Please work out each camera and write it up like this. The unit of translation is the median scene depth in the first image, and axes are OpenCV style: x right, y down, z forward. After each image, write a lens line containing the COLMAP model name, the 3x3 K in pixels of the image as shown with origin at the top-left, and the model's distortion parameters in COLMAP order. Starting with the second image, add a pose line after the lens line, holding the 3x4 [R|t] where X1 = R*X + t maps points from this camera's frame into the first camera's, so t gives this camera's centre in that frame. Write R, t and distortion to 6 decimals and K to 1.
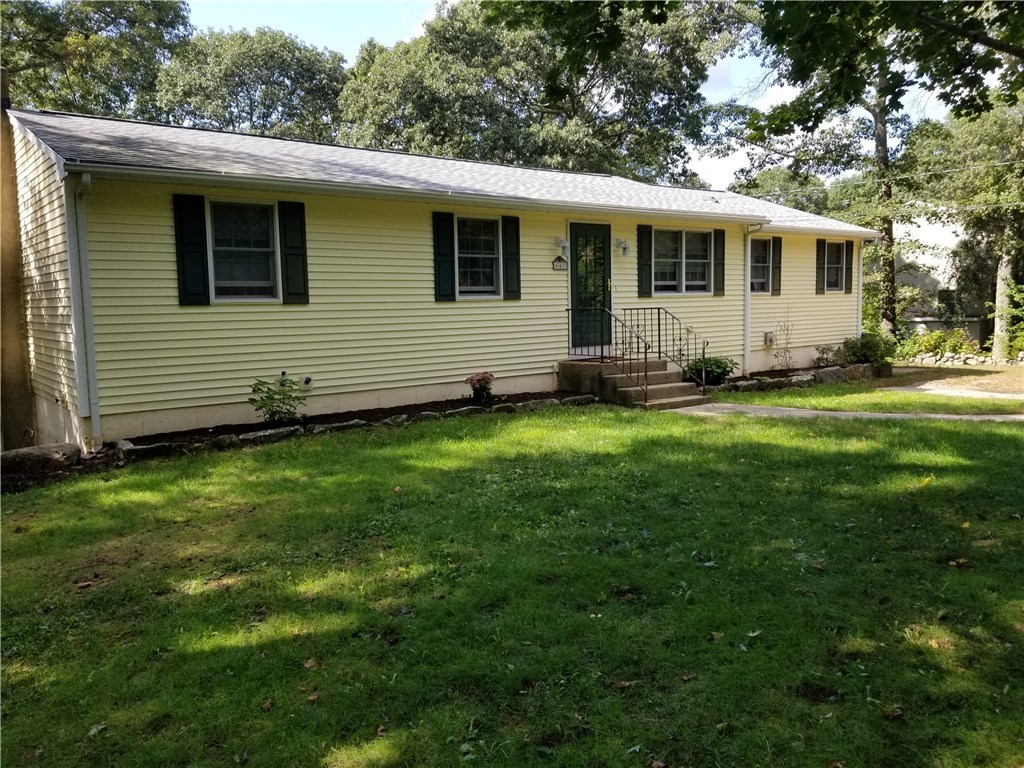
lens RADIAL K [[815.5, 0, 512.0], [0, 815.5, 389.8], [0, 0, 1]] dist [0.072404, -0.106938]
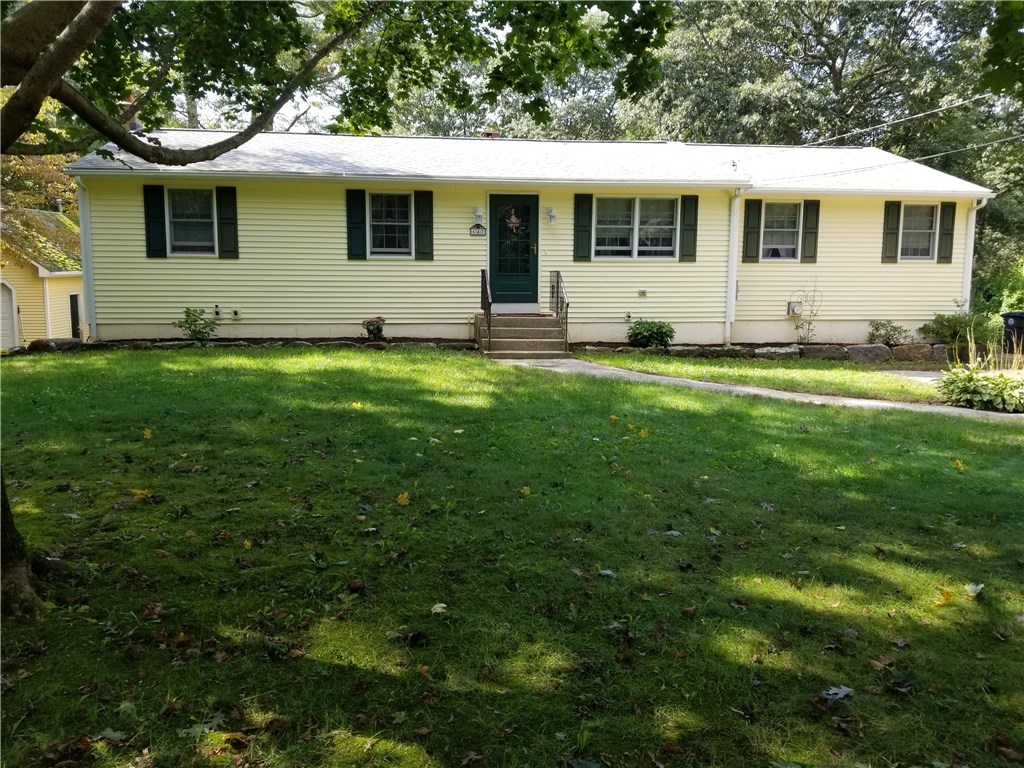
lens RADIAL K [[815.5, 0, 492.5], [0, 815.5, 376.7], [0, 0, 1]] dist [0.072404, -0.106938]
pose [[0.846228, 0.094157, -0.524435, 0.737936], [-0.079414, 0.995557, 0.050600, -0.006881], [0.526869, -0.001171, 0.849946, 0.019898]]
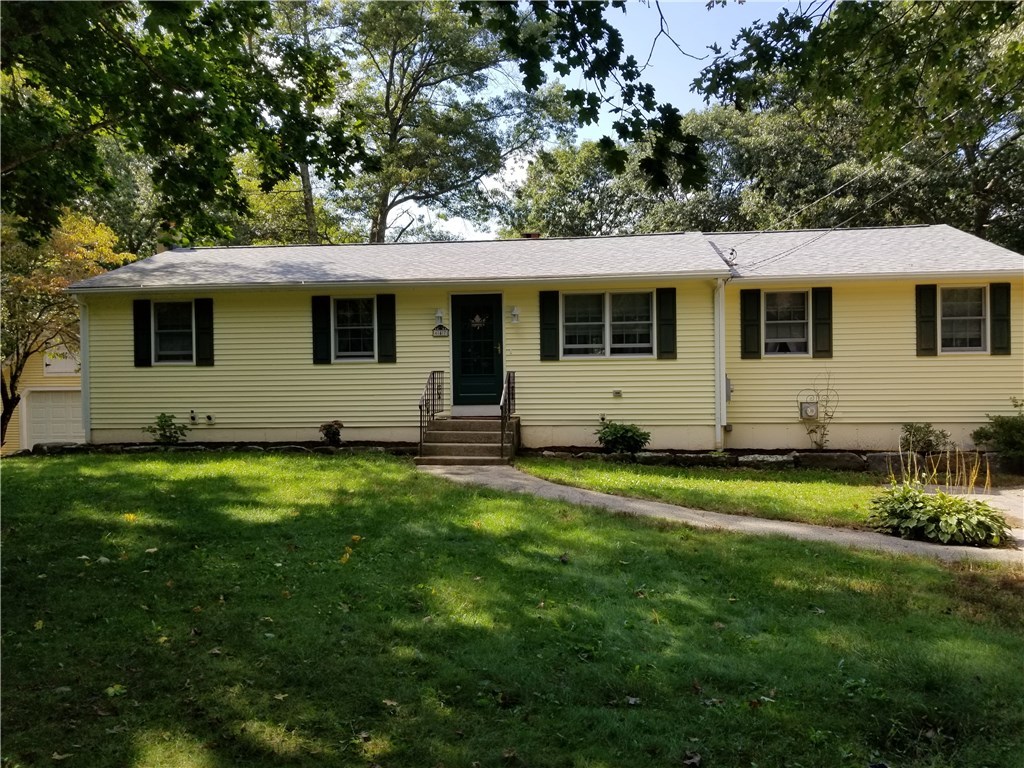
lens RADIAL K [[815.5, 0, 511.9], [0, 815.5, 377.0], [0, 0, 1]] dist [0.072404, -0.106938]
pose [[0.692266, 0.018762, -0.721399, 0.989807], [-0.078058, 0.995743, -0.049009, -0.044844], [0.717408, 0.090238, 0.690784, 0.303878]]
